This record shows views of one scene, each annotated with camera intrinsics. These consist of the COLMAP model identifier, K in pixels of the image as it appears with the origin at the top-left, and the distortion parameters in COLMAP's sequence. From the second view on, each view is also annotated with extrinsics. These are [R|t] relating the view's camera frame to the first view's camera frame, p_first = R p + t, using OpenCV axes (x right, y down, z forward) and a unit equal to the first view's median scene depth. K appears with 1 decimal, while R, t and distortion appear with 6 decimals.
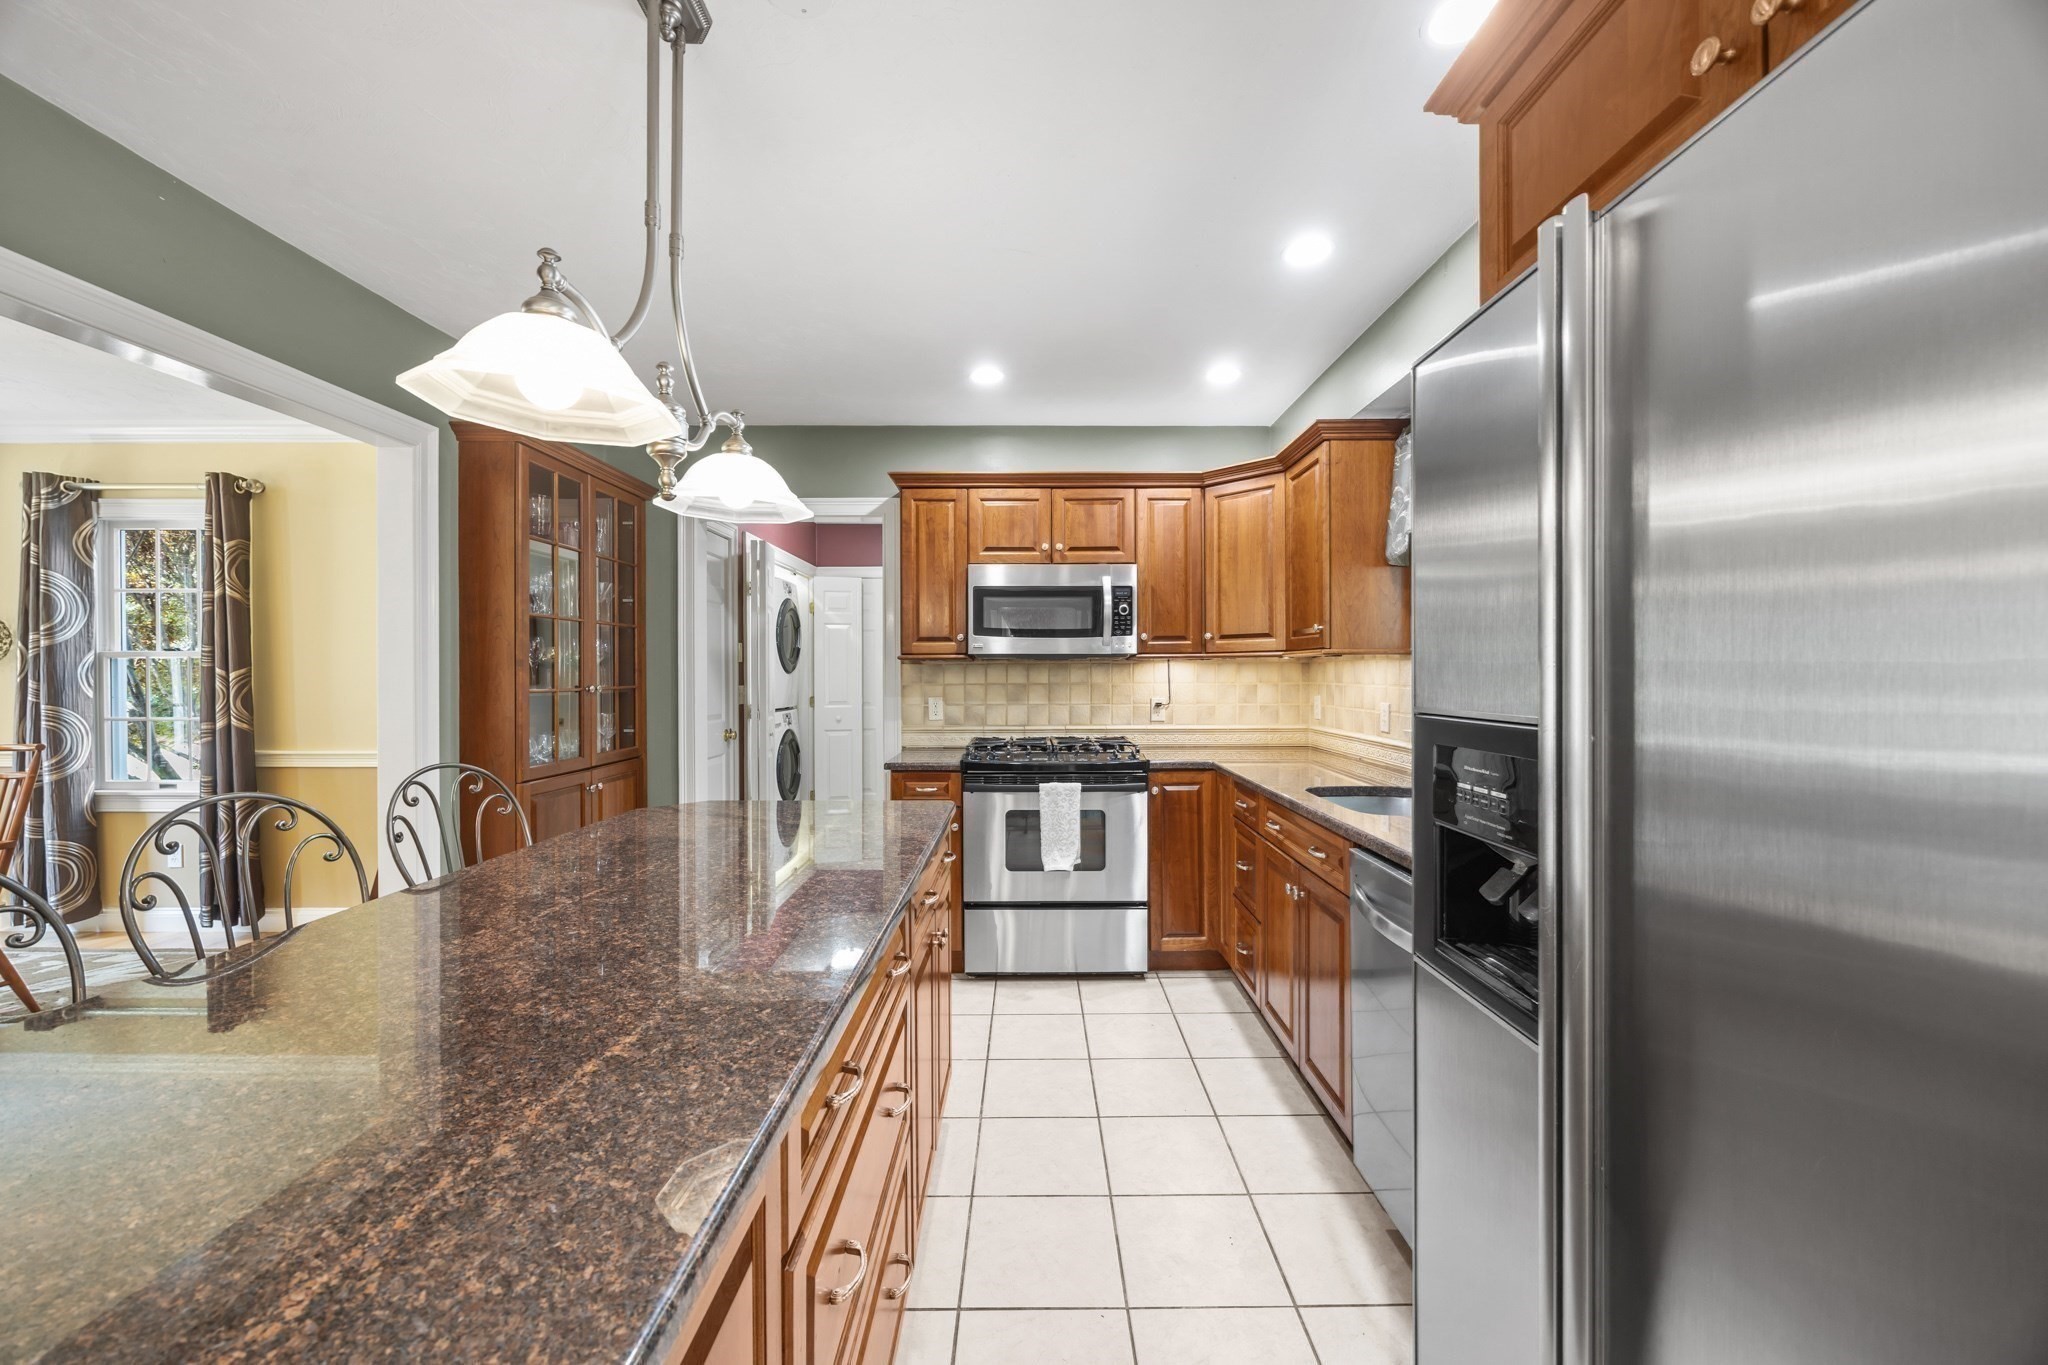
lens RADIAL K [[793.3, 0, 1029.3], [0, 793.3, 676.9], [0, 0, 1]] dist [-0.003257, -0.000398]
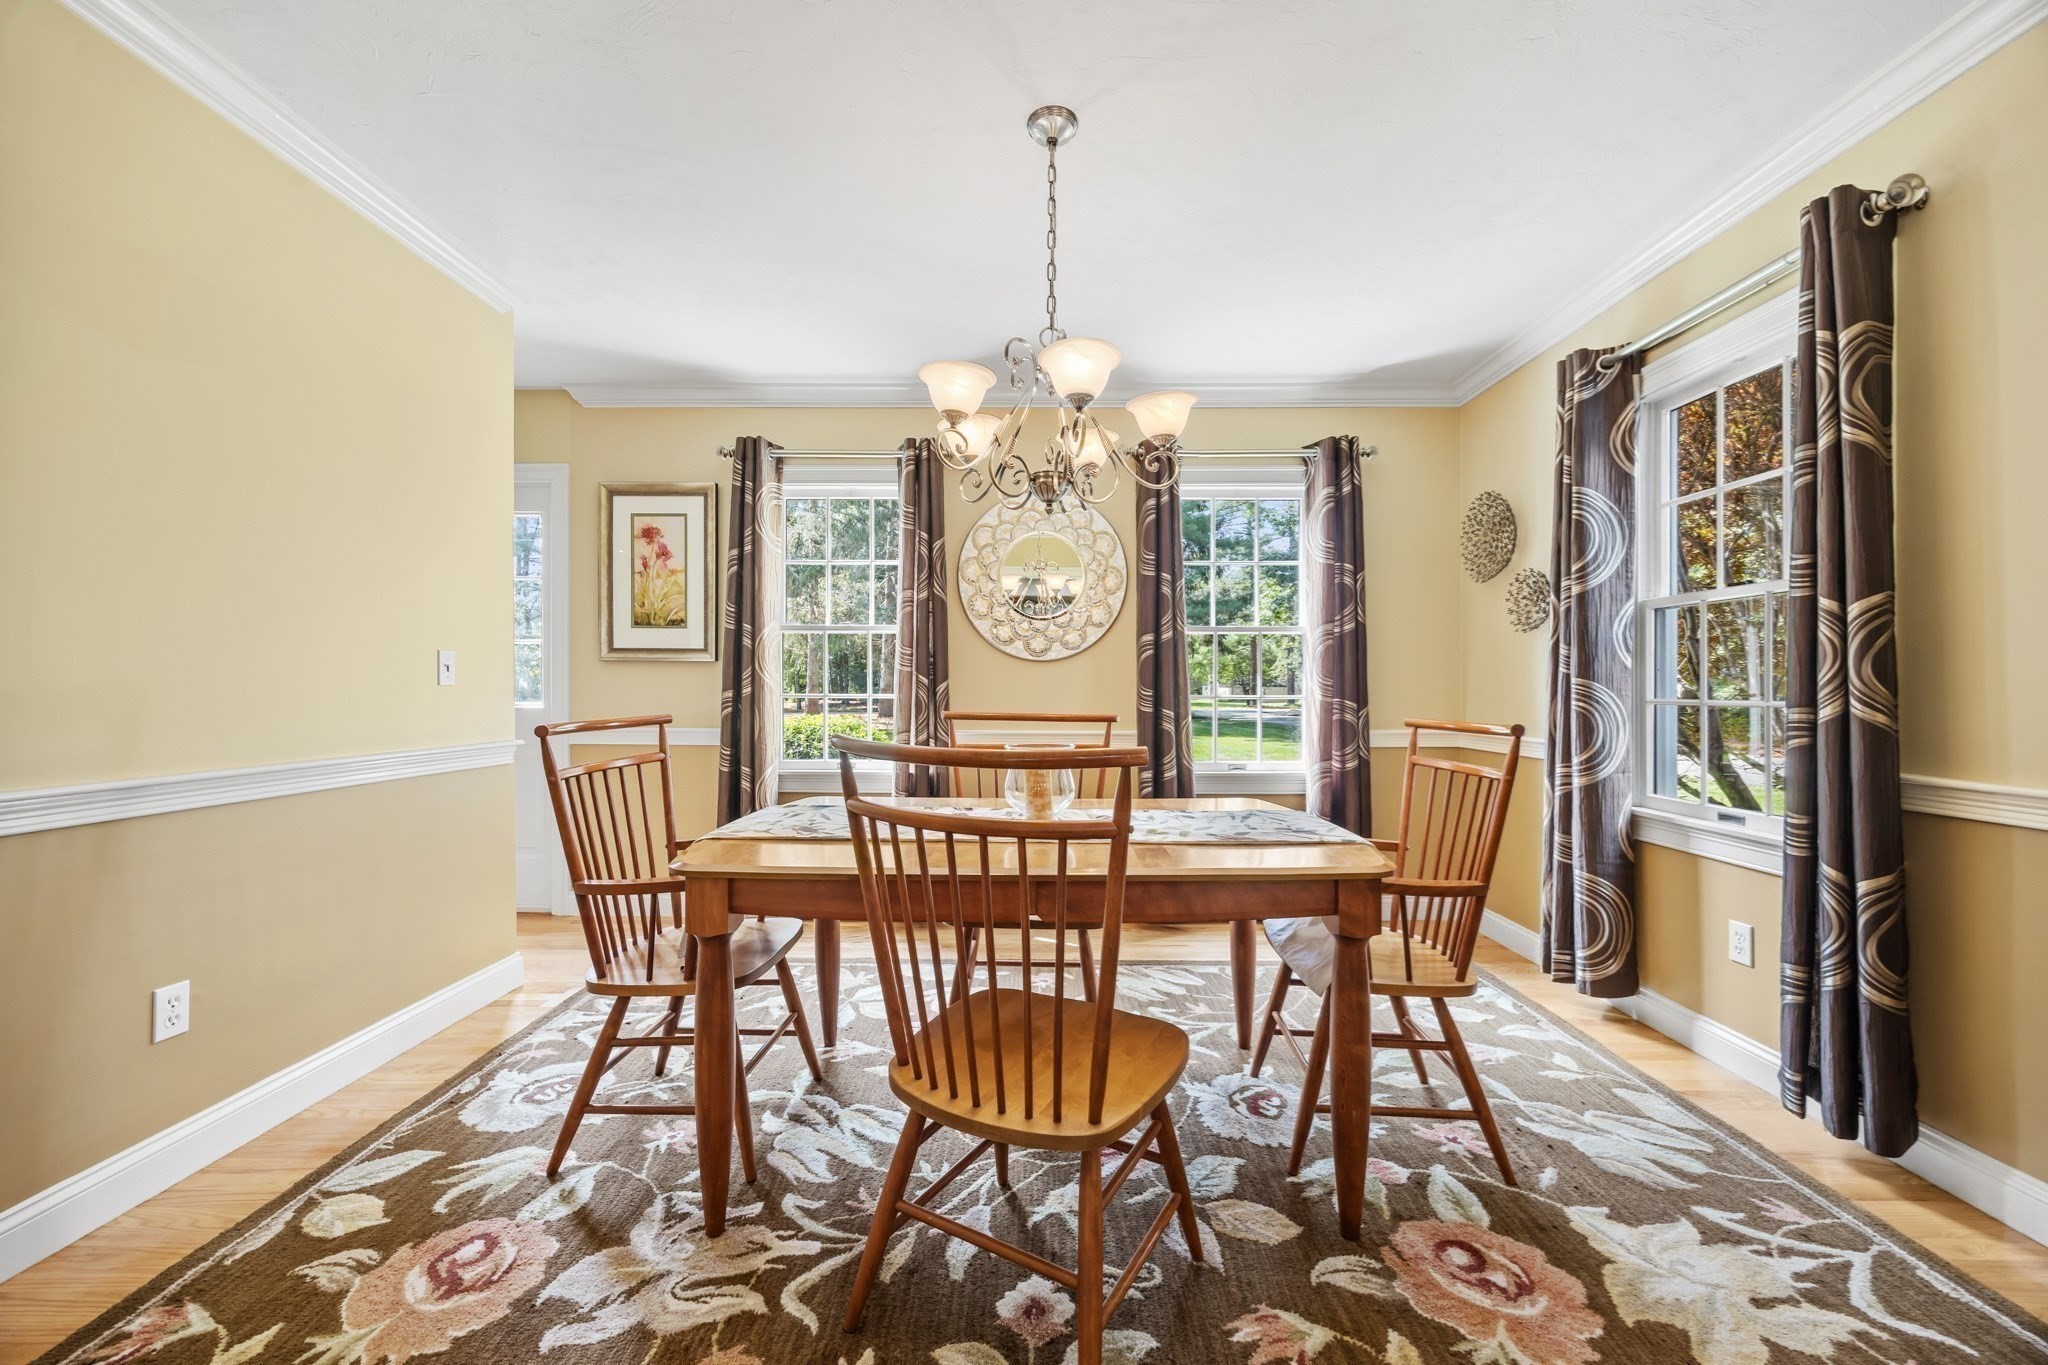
lens RADIAL K [[793.3, 0, 1024.0], [0, 793.3, 686.8], [0, 0, 1]] dist [-0.003257, -0.000398]
pose [[-0.002219, -0.001190, -0.999997, -0.532183], [-0.012120, 0.999926, -0.001163, 0.050528], [0.999924, 0.012117, -0.002233, 0.502754]]
